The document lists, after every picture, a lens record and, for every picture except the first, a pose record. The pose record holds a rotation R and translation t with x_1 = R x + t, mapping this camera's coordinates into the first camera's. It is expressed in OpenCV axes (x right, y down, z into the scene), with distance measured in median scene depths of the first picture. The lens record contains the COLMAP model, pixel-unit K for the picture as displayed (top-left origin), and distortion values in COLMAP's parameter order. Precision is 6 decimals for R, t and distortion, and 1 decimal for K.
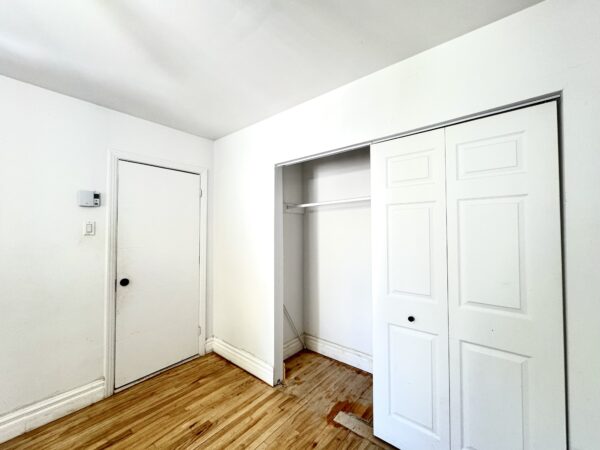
lens RADIAL K [[239.1, 0, 303.2], [0, 239.1, 224.1], [0, 0, 1]] dist [-0.003537, 0.000629]
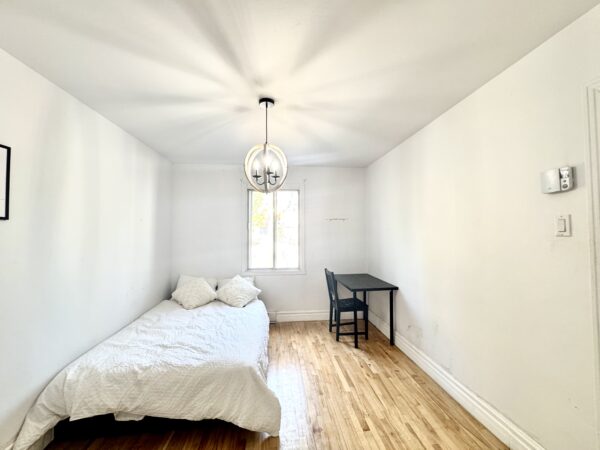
lens RADIAL K [[239.1, 0, 299.7], [0, 239.1, 225.1], [0, 0, 1]] dist [-0.003537, 0.000629]
pose [[-0.708571, -0.014580, -0.705489, 0.057055], [0.029197, 0.998325, -0.049956, 0.026575], [0.705035, -0.055996, -0.706958, 0.894362]]
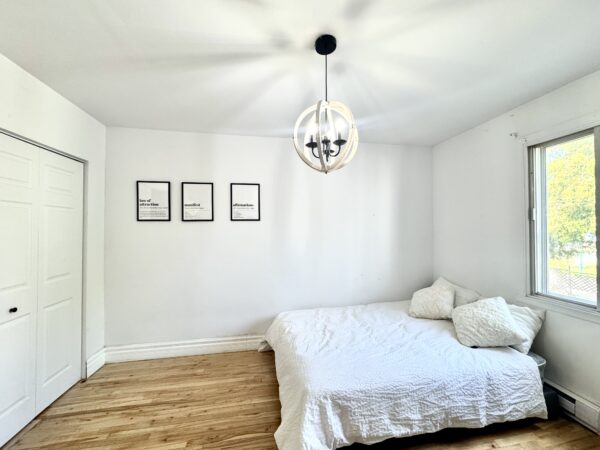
lens RADIAL K [[239.1, 0, 300.9], [0, 239.1, 225.3], [0, 0, 1]] dist [-0.003537, 0.000629]
pose [[-0.756400, 0.016019, 0.653913, -0.874186], [-0.013396, 0.999111, -0.039971, 0.030781], [-0.653972, -0.038994, -0.755513, 0.697780]]
